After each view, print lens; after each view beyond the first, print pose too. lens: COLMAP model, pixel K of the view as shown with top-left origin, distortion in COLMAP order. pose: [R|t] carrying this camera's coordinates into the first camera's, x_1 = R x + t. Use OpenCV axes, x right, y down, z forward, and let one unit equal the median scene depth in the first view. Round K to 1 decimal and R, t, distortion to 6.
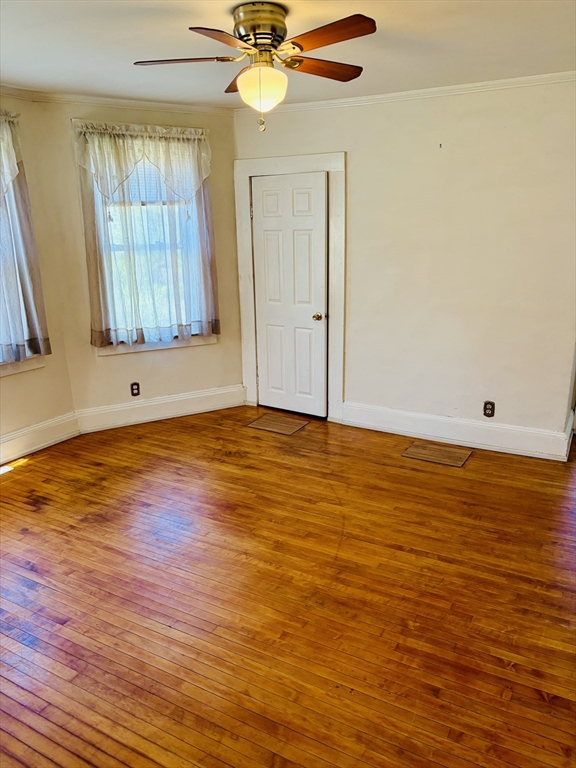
lens RADIAL K [[580.2, 0, 291.8], [0, 580.2, 387.6], [0, 0, 1]] dist [0.012911, -0.011944]
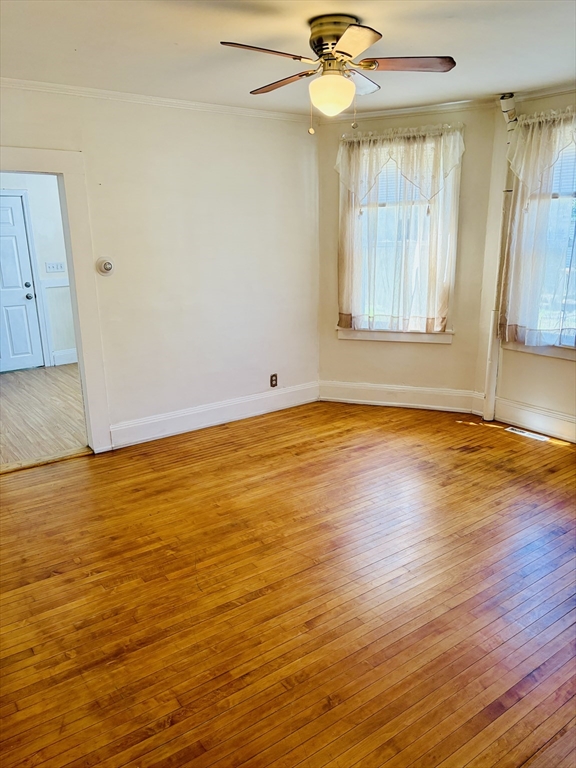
lens RADIAL K [[580.2, 0, 292.3], [0, 580.2, 383.8], [0, 0, 1]] dist [0.012911, -0.011944]
pose [[-0.414968, 0.255473, -0.873233, 0.991330], [-0.227329, 0.900215, 0.371396, -0.393268], [0.880979, 0.352628, -0.315484, 1.360730]]
